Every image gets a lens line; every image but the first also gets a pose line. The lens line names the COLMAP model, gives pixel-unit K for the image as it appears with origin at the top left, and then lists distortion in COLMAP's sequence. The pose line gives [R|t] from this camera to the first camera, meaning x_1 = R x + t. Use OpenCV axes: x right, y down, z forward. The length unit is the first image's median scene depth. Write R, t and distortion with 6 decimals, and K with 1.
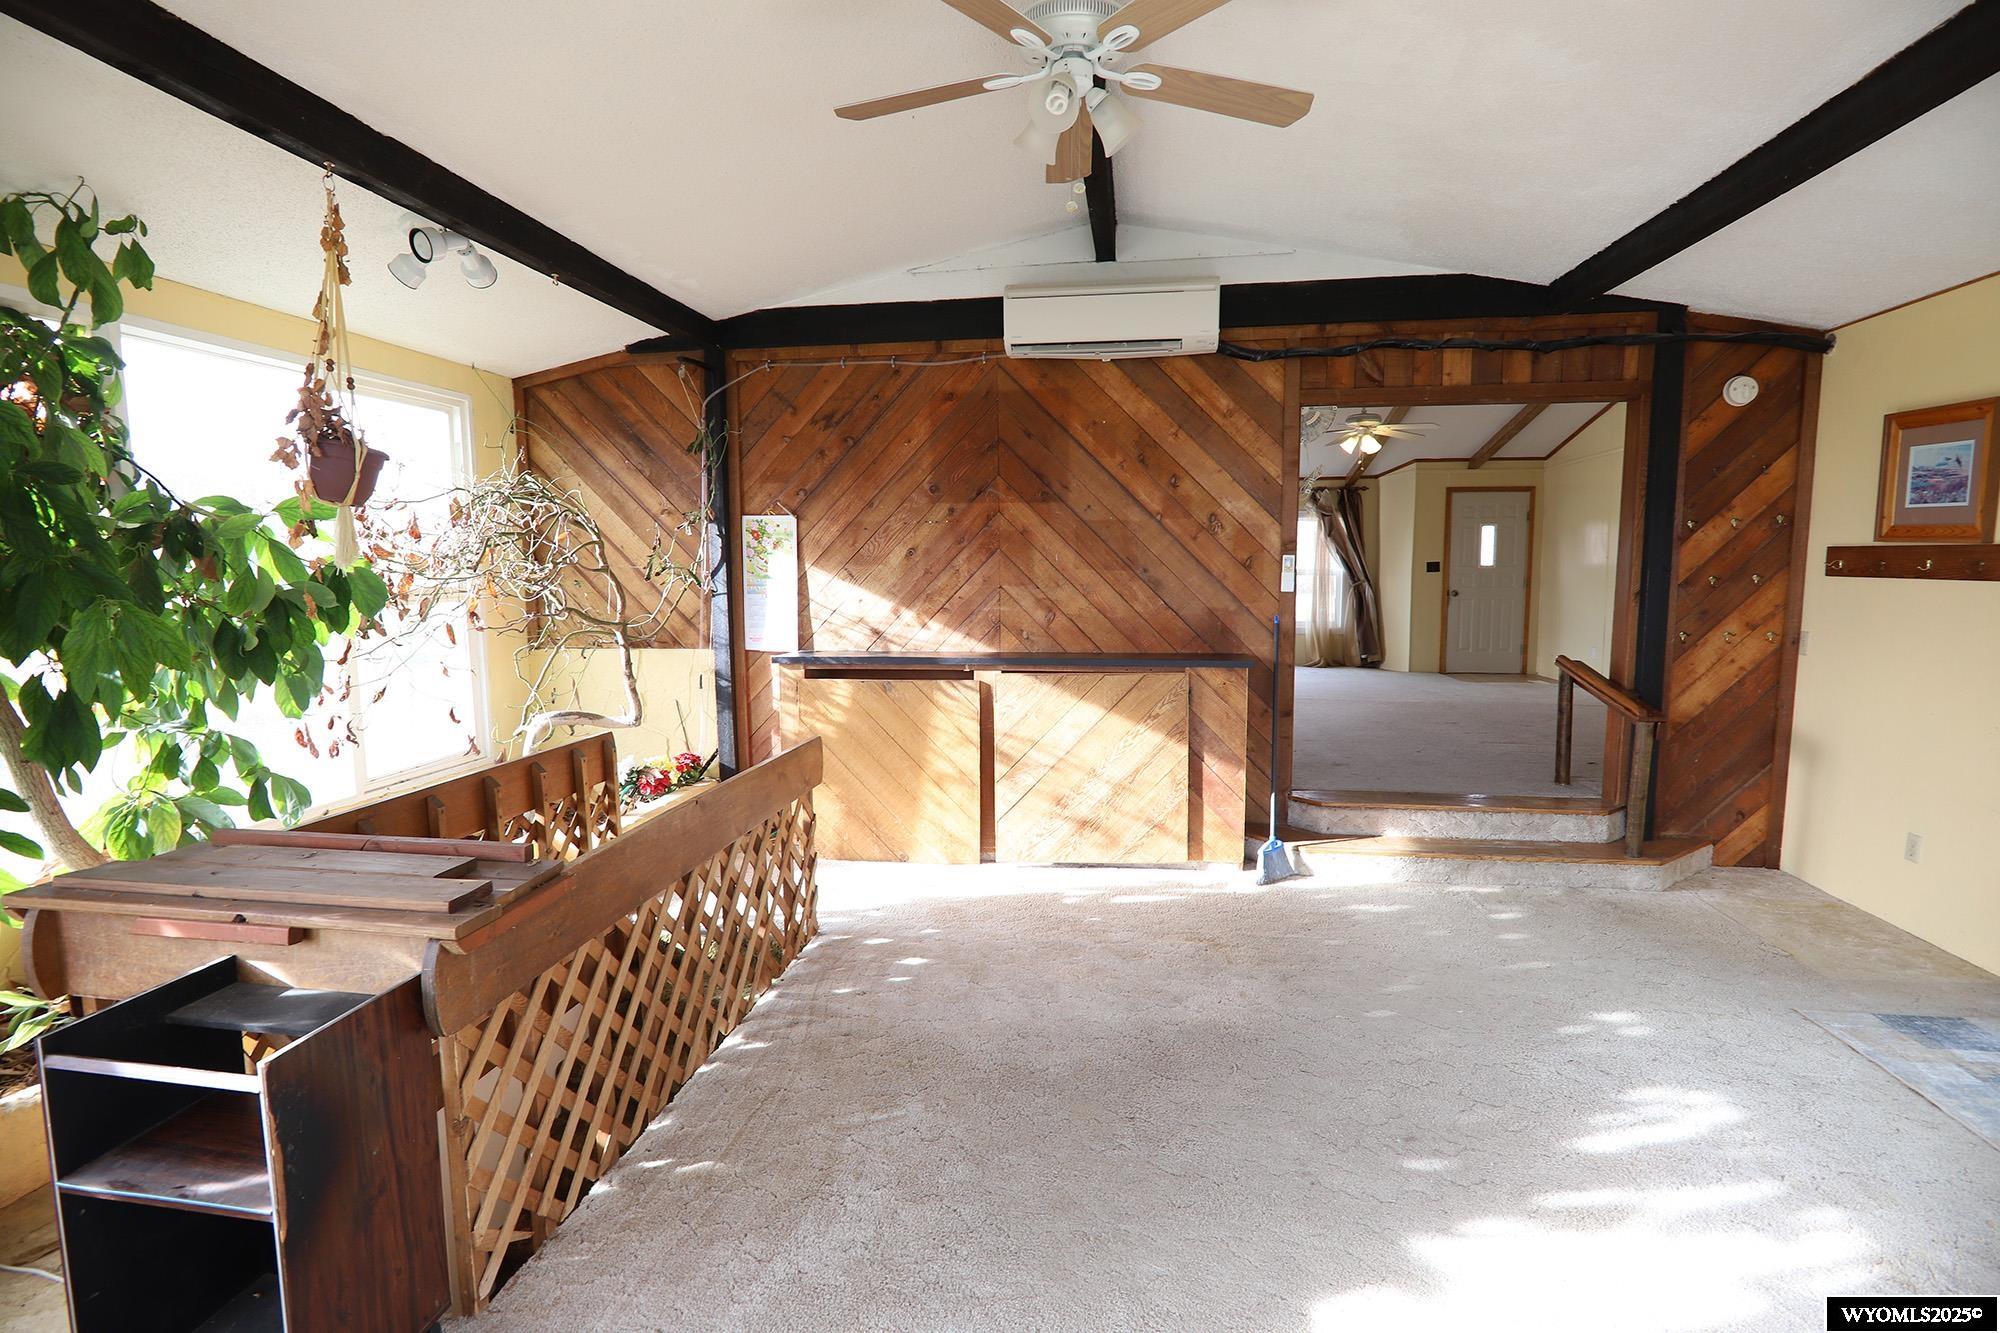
lens RADIAL K [[973.9, 0, 995.3], [0, 973.9, 655.9], [0, 0, 1]] dist [-0.018319, -0.002831]
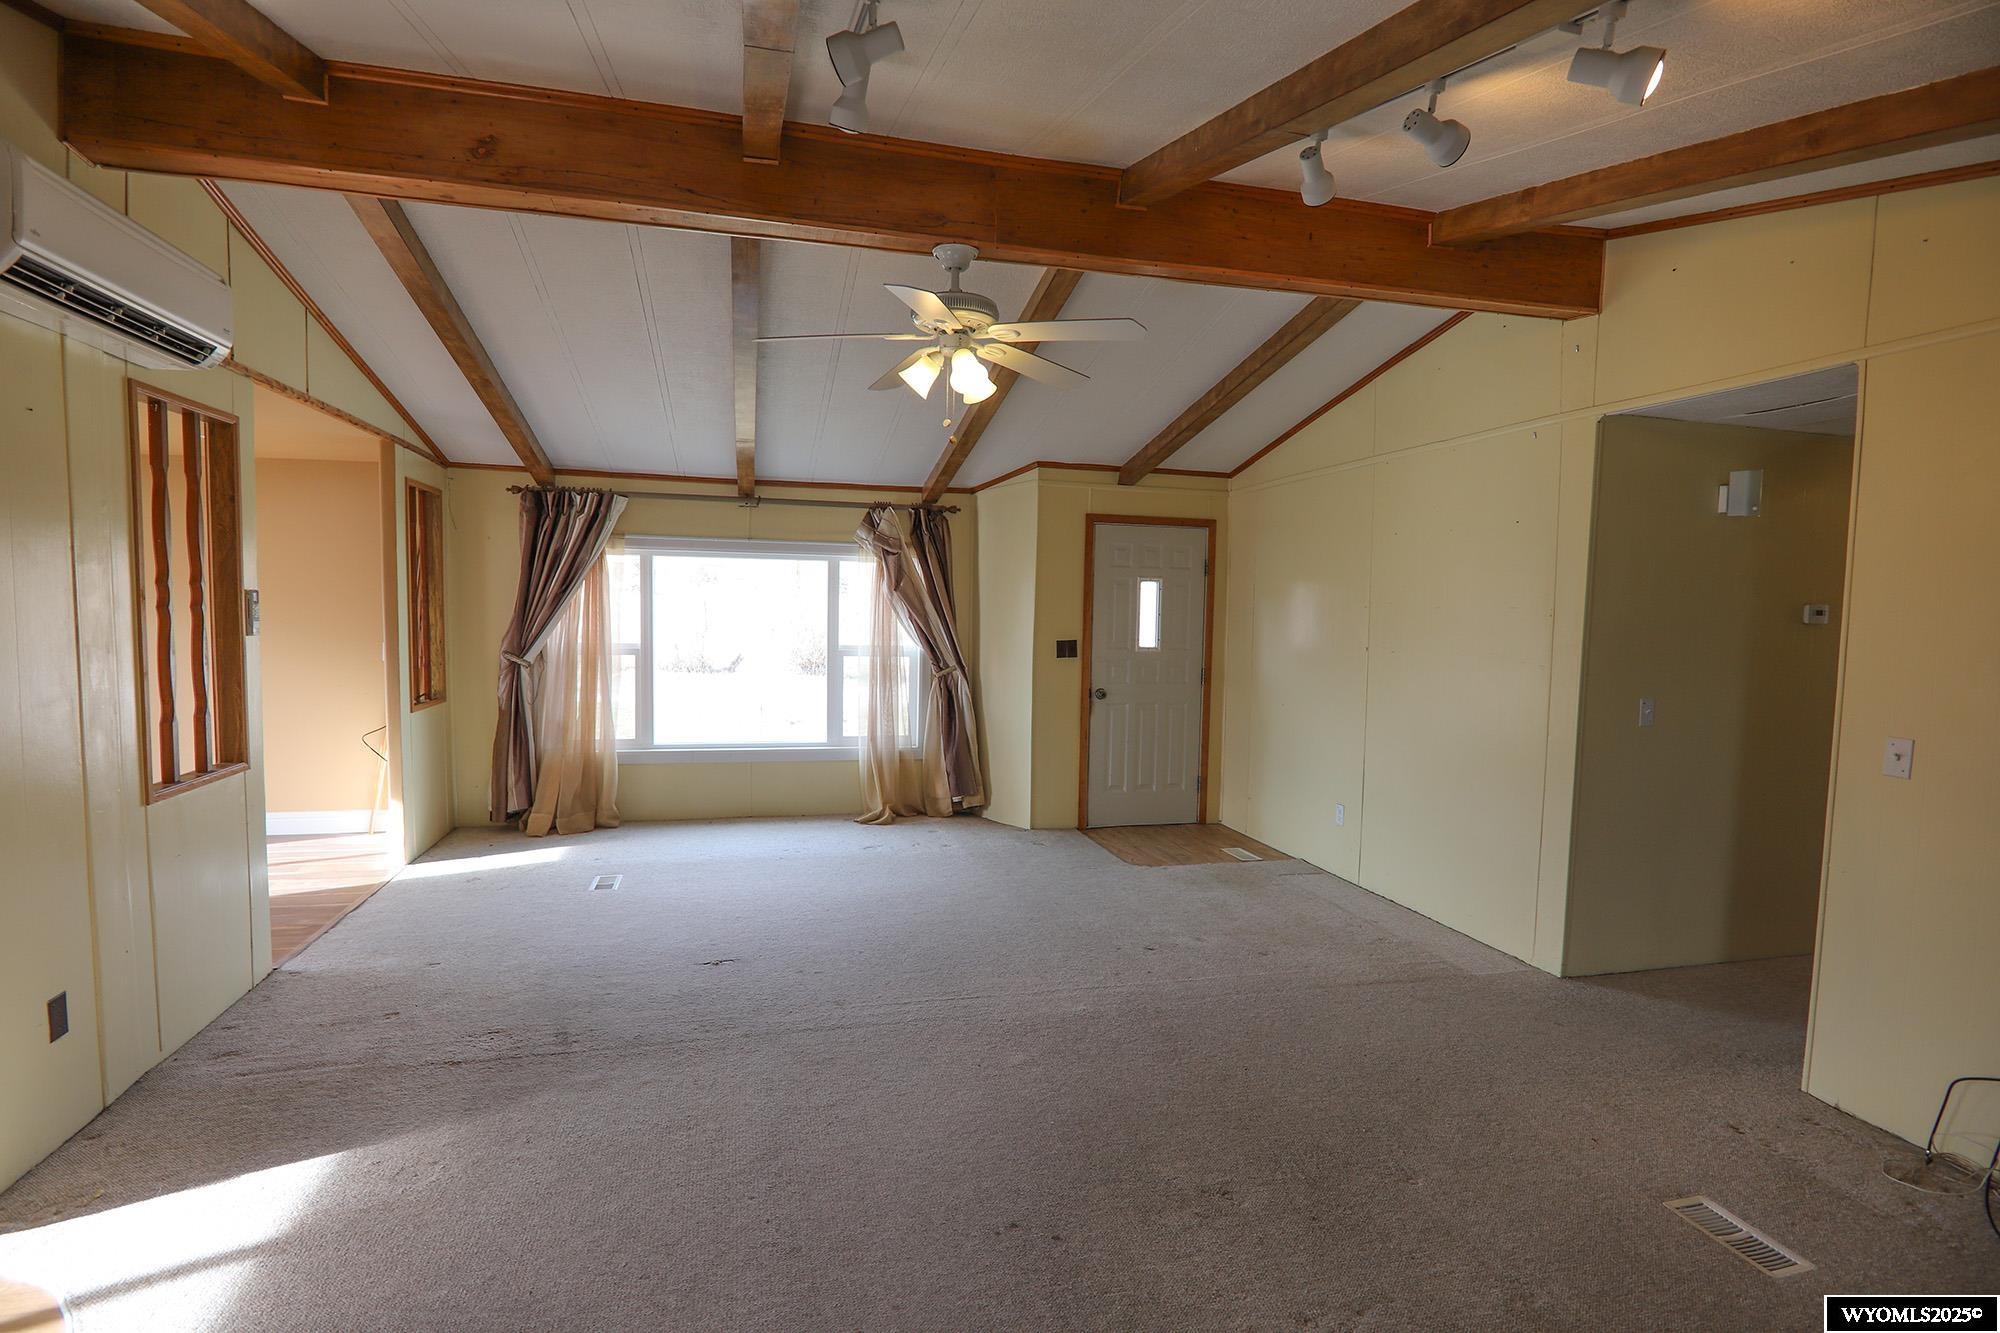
lens RADIAL K [[973.9, 0, 997.9], [0, 973.9, 669.2], [0, 0, 1]] dist [-0.018319, -0.002831]
pose [[0.915266, 0.003530, 0.402834, 0.178137], [0.015118, 0.998956, -0.043103, -0.054492], [-0.402566, 0.045541, 0.914258, 0.482492]]
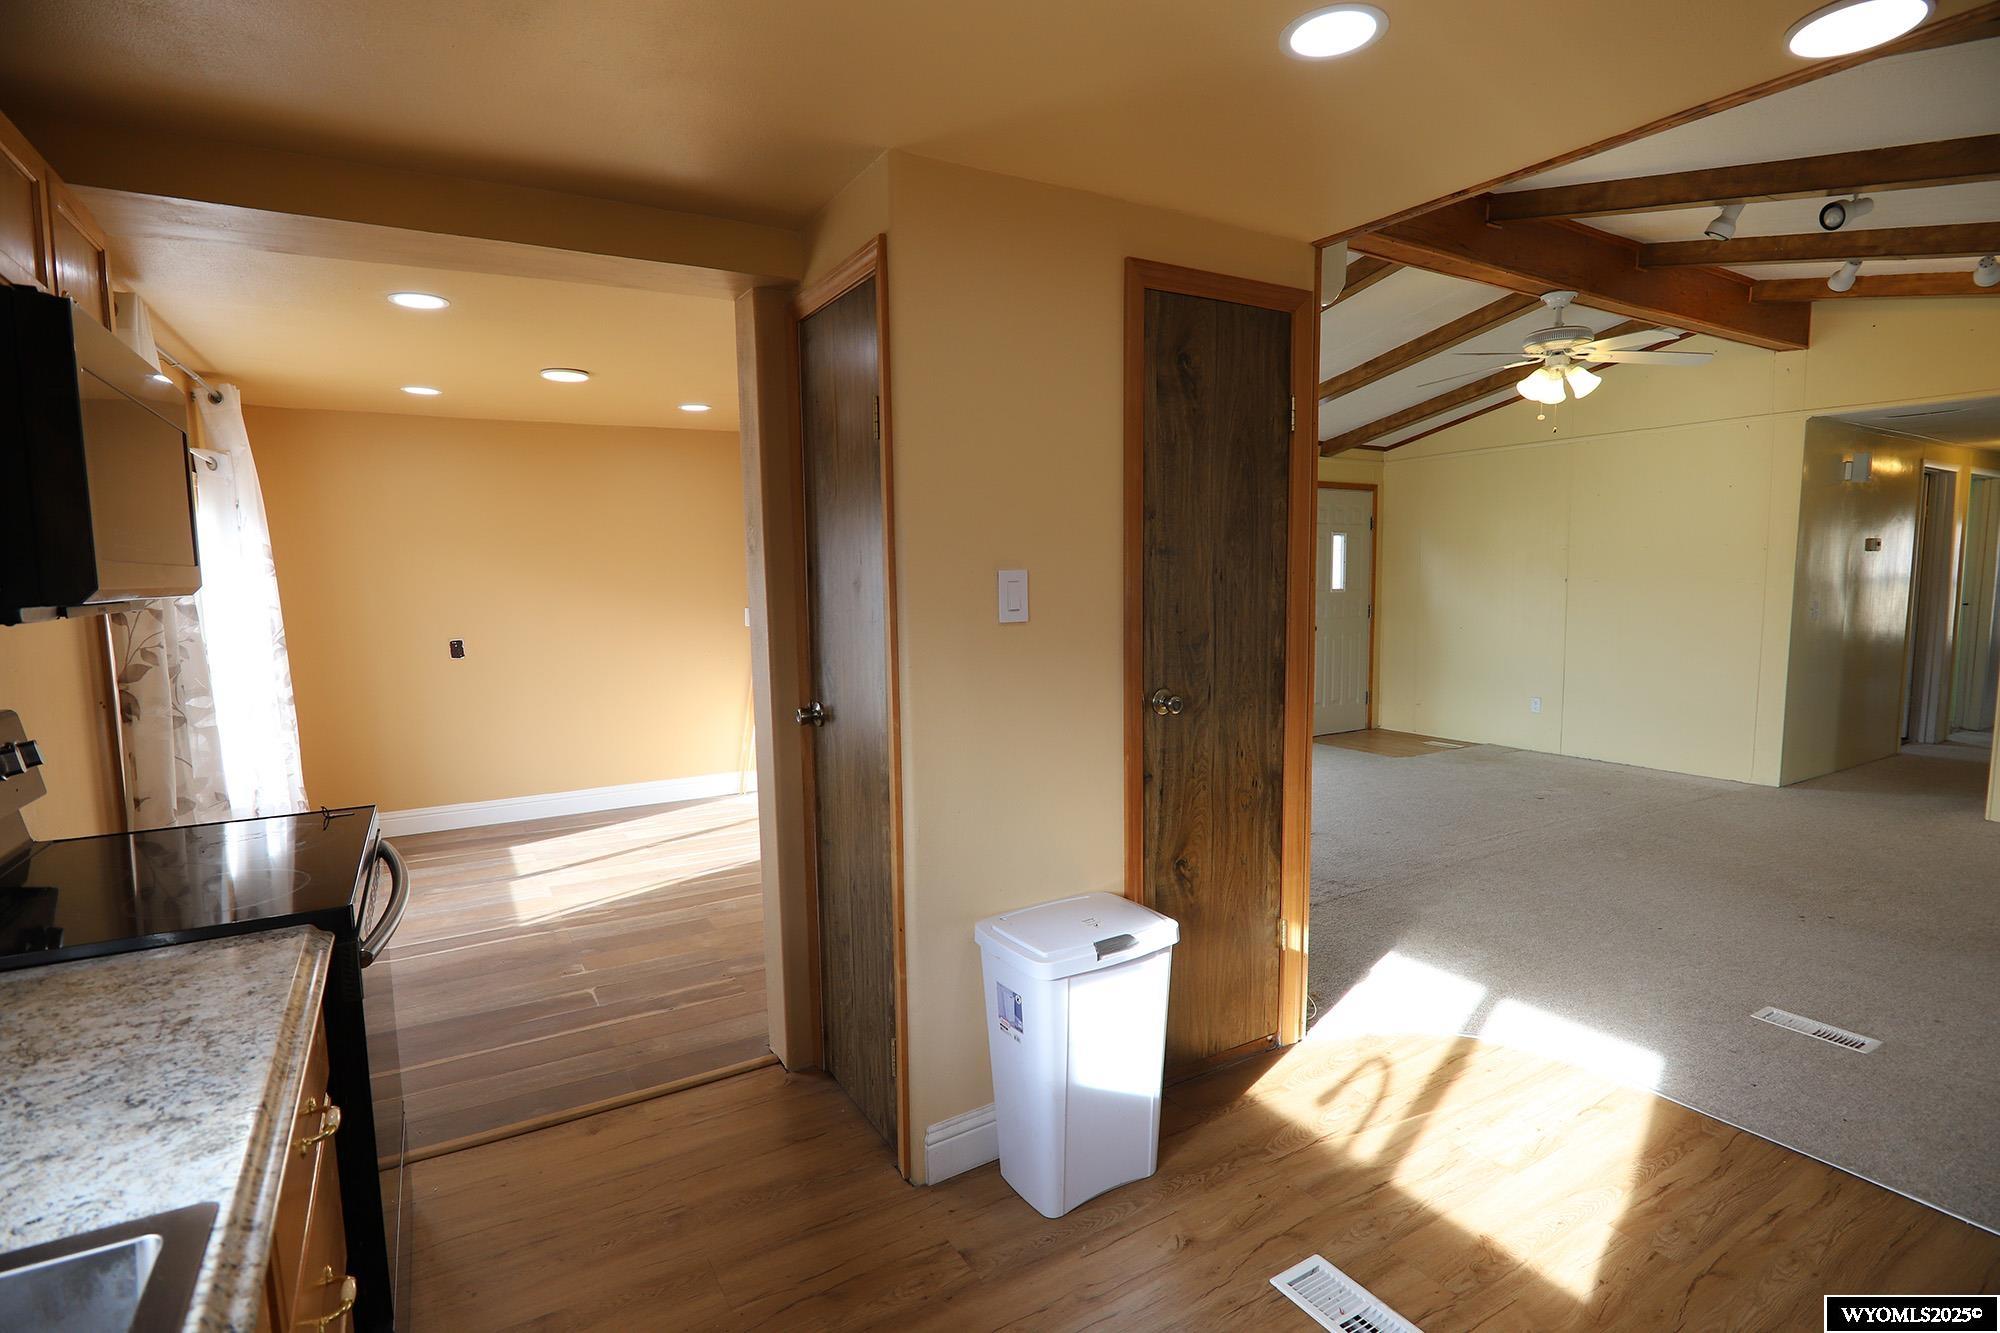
lens RADIAL K [[973.9, 0, 996.8], [0, 973.9, 667.7], [0, 0, 1]] dist [-0.018319, -0.002831]
pose [[0.760918, -0.060043, 0.646063, -0.172738], [0.076044, 0.997100, 0.003105, -0.054770], [-0.644376, 0.046766, 0.763277, 0.599340]]
